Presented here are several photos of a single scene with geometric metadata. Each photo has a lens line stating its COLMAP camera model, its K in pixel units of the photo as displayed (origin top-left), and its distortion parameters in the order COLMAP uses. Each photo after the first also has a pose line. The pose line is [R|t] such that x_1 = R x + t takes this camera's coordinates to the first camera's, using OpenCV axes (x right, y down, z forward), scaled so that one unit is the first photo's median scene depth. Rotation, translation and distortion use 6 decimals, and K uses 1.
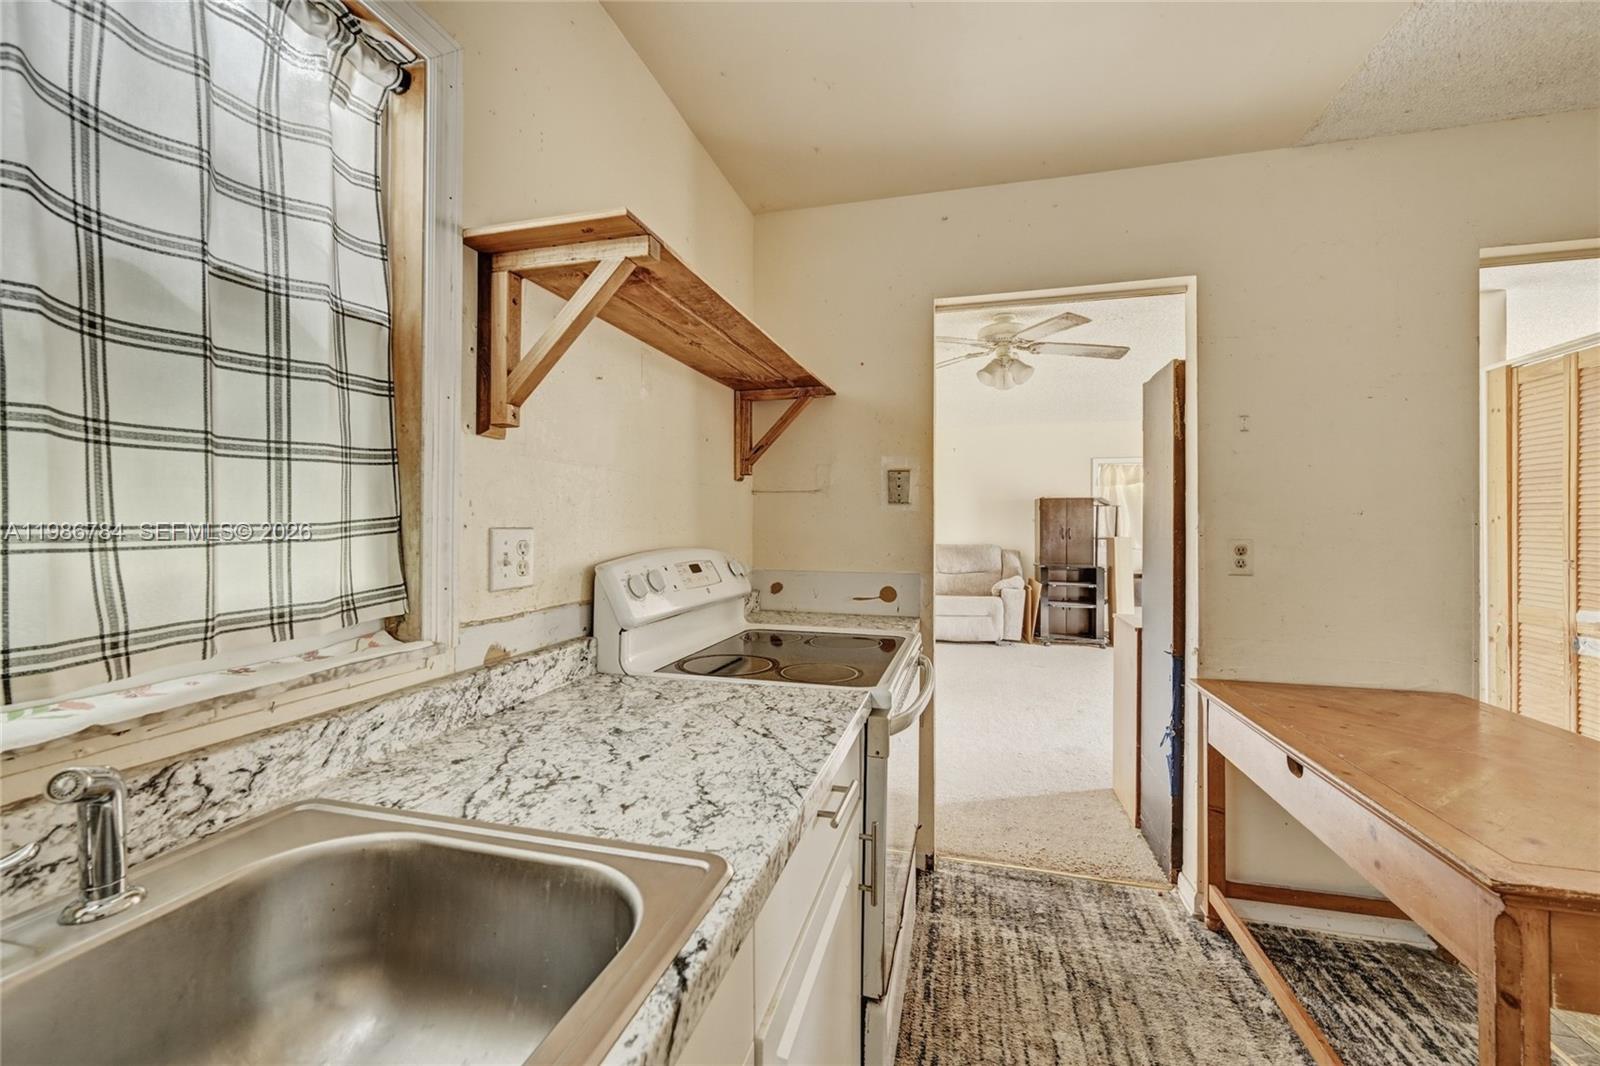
lens RADIAL K [[654.4, 0, 799.7], [0, 654.4, 531.9], [0, 0, 1]] dist [-0.001434, 0.000079]
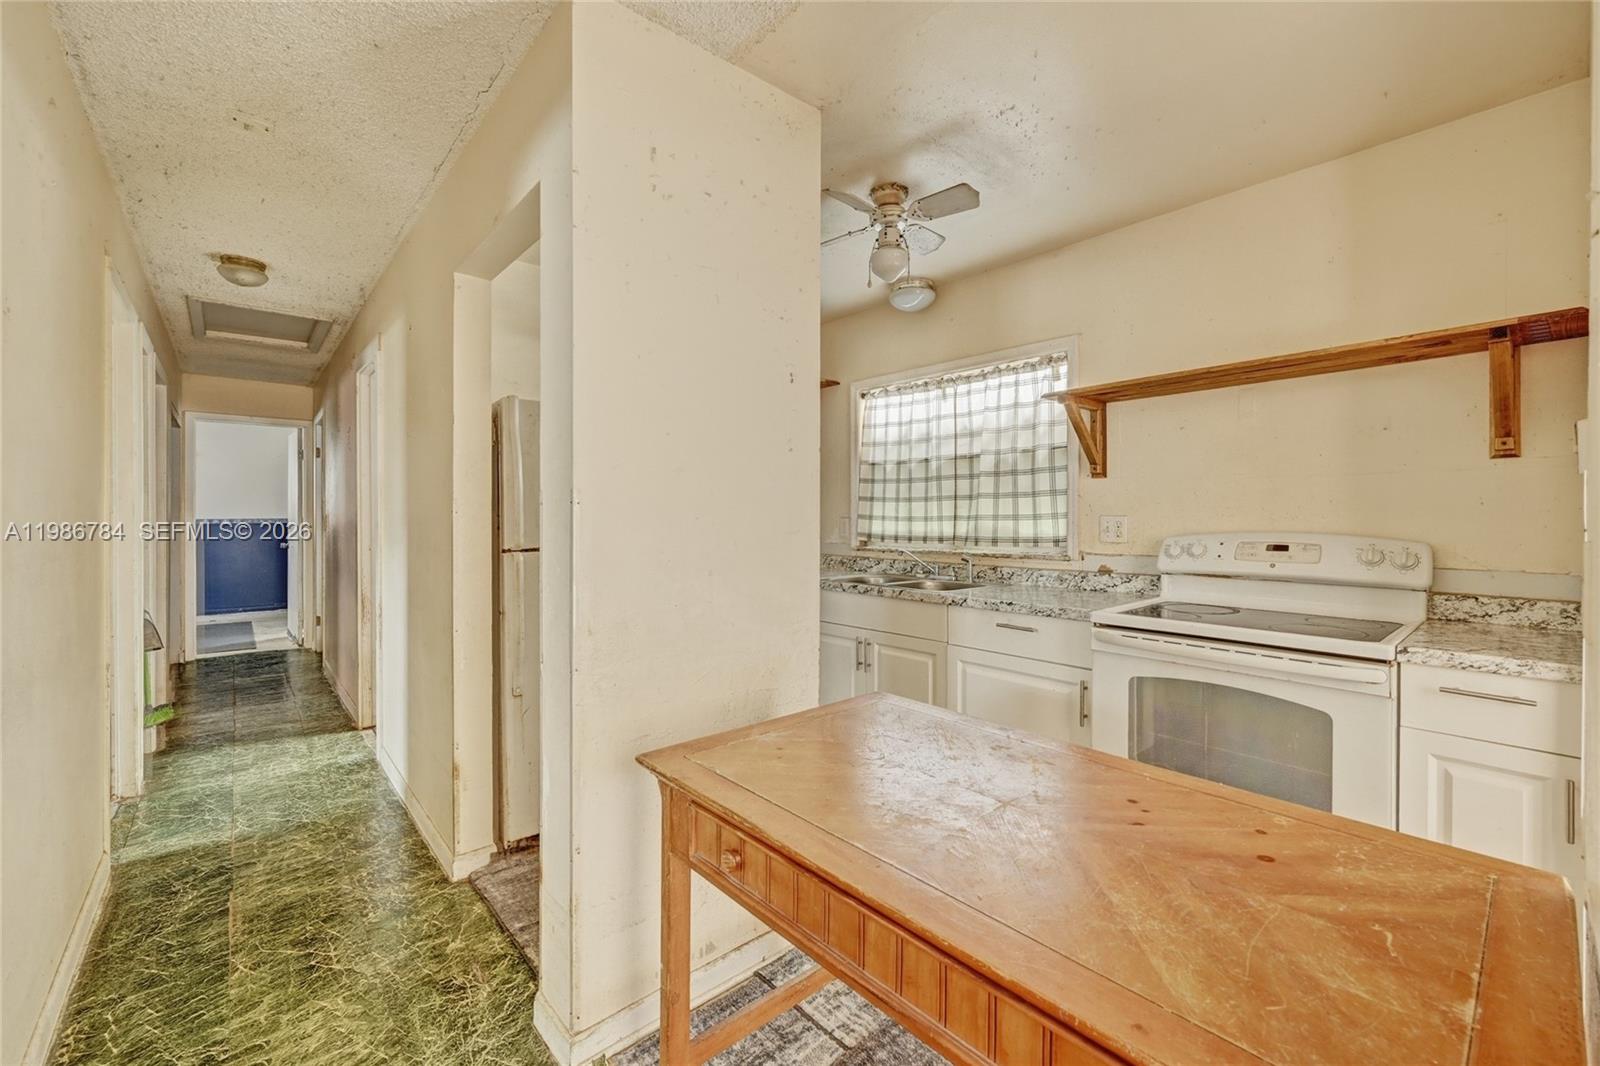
lens RADIAL K [[654.4, 0, 798.6], [0, 654.4, 520.8], [0, 0, 1]] dist [-0.001434, 0.000079]
pose [[-0.554383, 0.008552, -0.832218, 3.091898], [-0.010031, 0.999806, 0.016957, -0.024642], [0.832201, 0.017749, -0.554190, 2.026109]]
